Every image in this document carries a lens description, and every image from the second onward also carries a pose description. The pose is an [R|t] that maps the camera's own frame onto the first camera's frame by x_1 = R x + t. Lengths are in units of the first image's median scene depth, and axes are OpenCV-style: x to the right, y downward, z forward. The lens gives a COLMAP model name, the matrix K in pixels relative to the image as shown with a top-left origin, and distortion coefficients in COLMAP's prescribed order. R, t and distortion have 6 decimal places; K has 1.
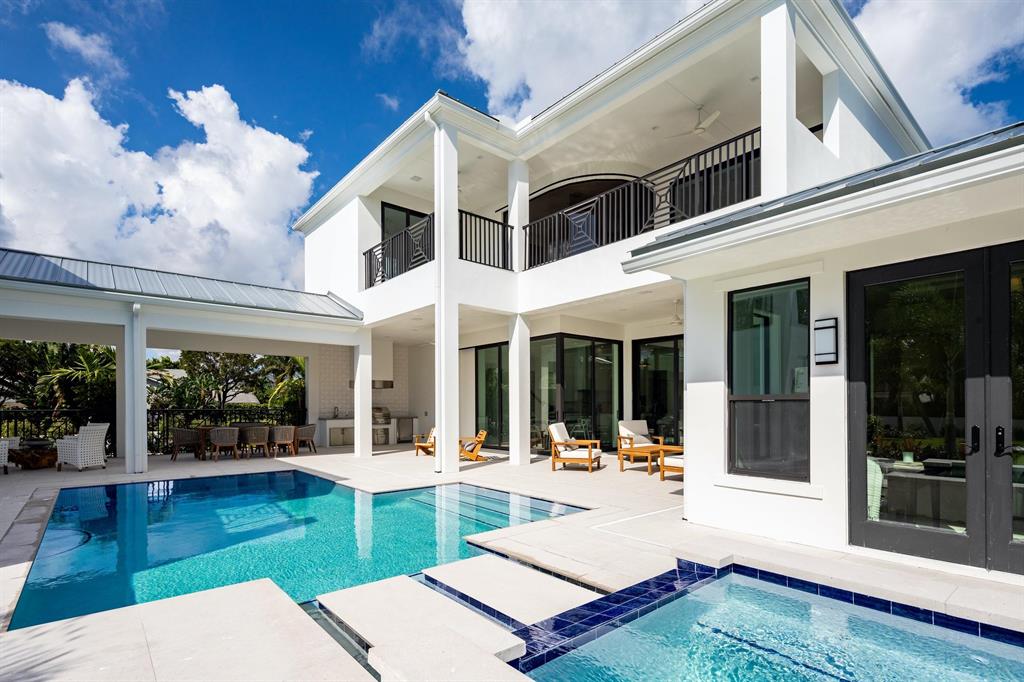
lens RADIAL K [[491.7, 0, 506.6], [0, 491.7, 404.5], [0, 0, 1]] dist [0.002870, 0.000046]
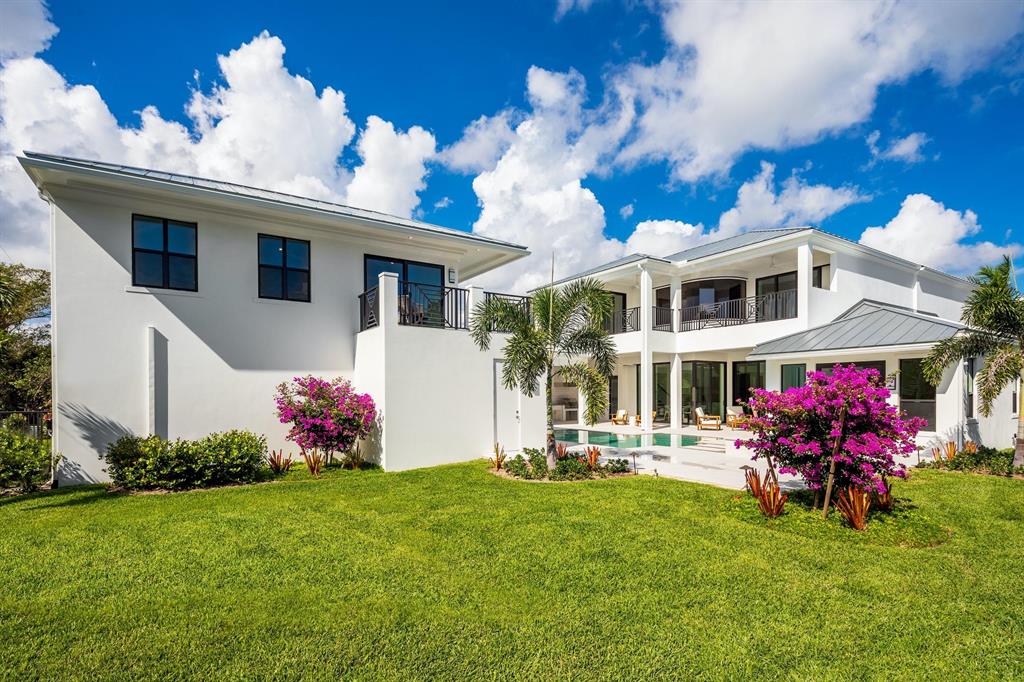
lens RADIAL K [[491.7, 0, 506.6], [0, 491.7, 404.5], [0, 0, 1]] dist [0.002870, 0.000046]
pose [[0.992464, 0.002054, -0.122522, -0.423005], [0.001553, 0.999568, 0.029340, -0.035769], [0.122529, -0.029309, 0.992032, -1.095467]]
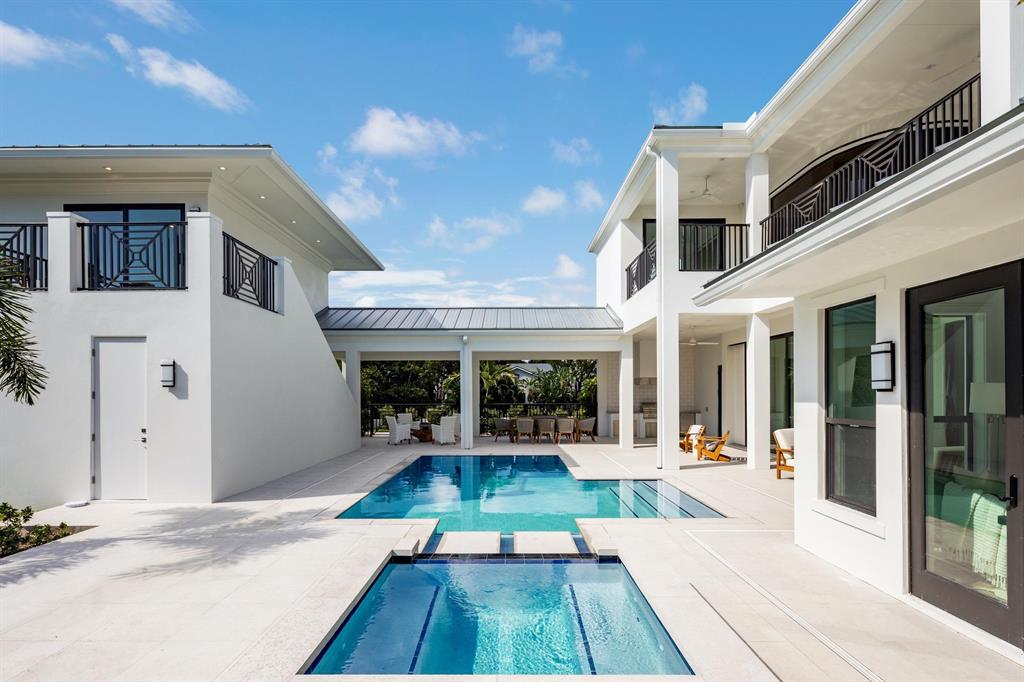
lens RADIAL K [[500.2, 0, 509.0], [0, 500.2, 388.1], [0, 0, 1]] dist [-0.000455, -0.000613]
pose [[0.762562, -0.004336, -0.646900, 0.294792], [0.003563, 0.999991, -0.002502, -0.036316], [0.646905, -0.000397, 0.762570, -0.065862]]
